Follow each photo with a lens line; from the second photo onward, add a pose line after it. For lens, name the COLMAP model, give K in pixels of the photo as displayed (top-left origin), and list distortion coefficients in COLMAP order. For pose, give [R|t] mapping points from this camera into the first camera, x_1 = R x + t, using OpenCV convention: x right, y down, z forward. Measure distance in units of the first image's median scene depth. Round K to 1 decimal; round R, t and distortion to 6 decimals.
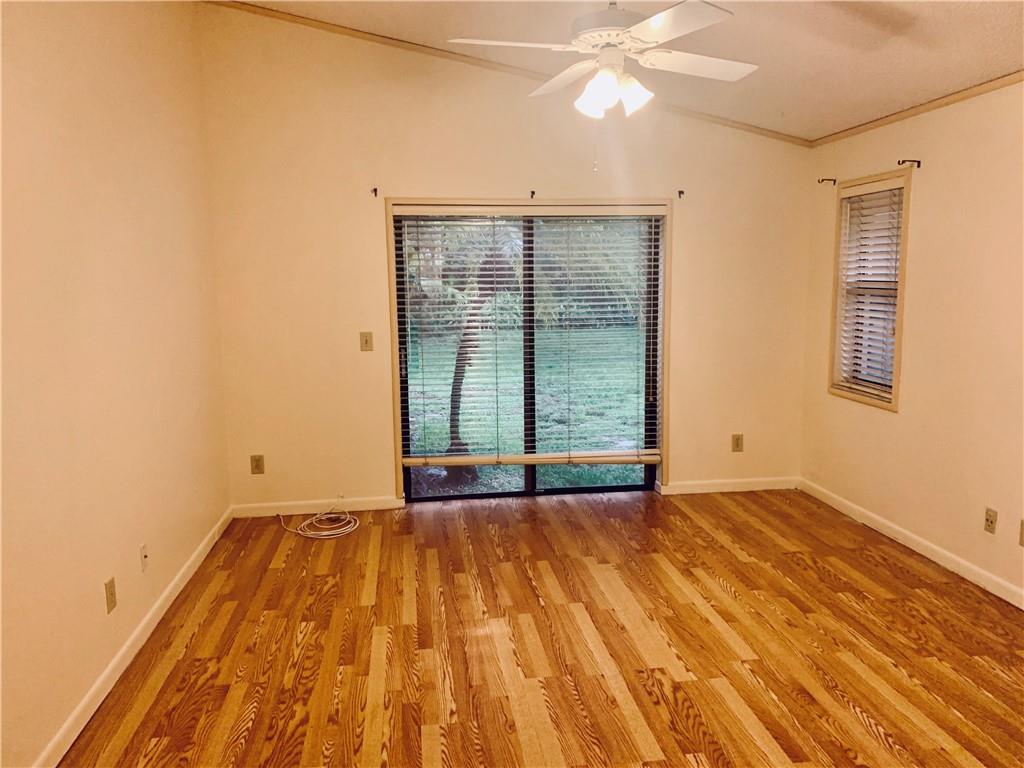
lens RADIAL K [[797.0, 0, 518.5], [0, 797.0, 378.0], [0, 0, 1]] dist [0.110437, -0.129965]
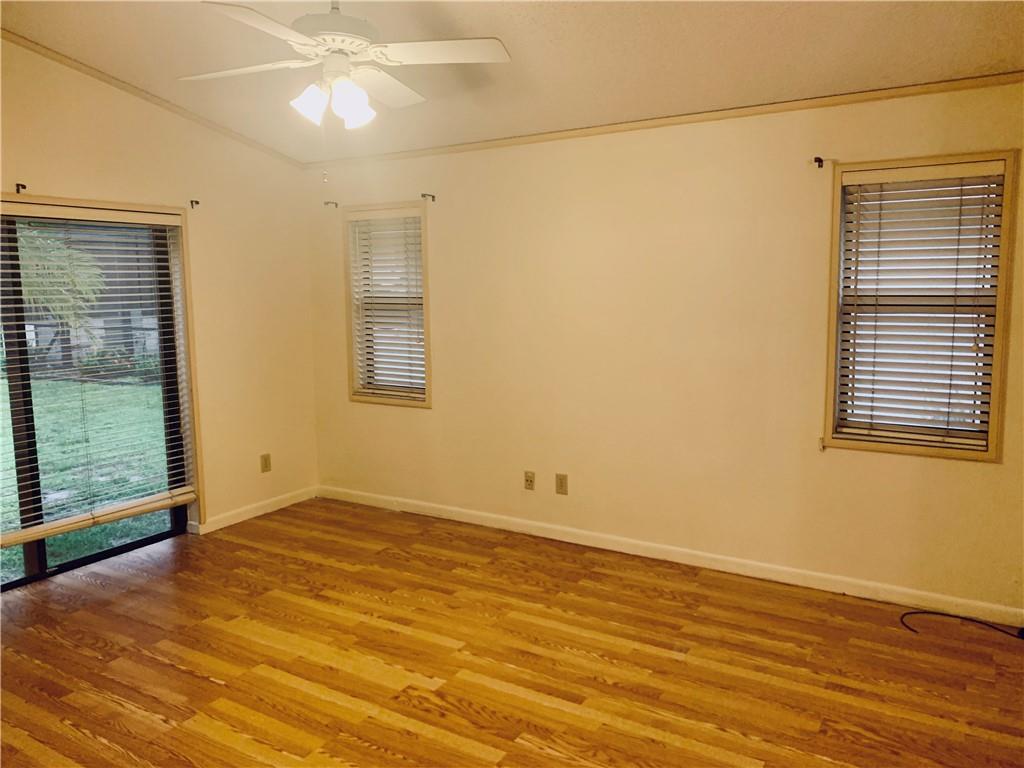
lens RADIAL K [[788.0, 0, 512.0], [0, 788.0, 384.0], [0, 0, 1]] dist [0.035297, -0.003395]
pose [[0.645972, -0.102903, 0.756394, -0.333394], [0.109154, 0.993142, 0.041892, -0.029988], [-0.755517, 0.055503, 0.652774, 0.180451]]
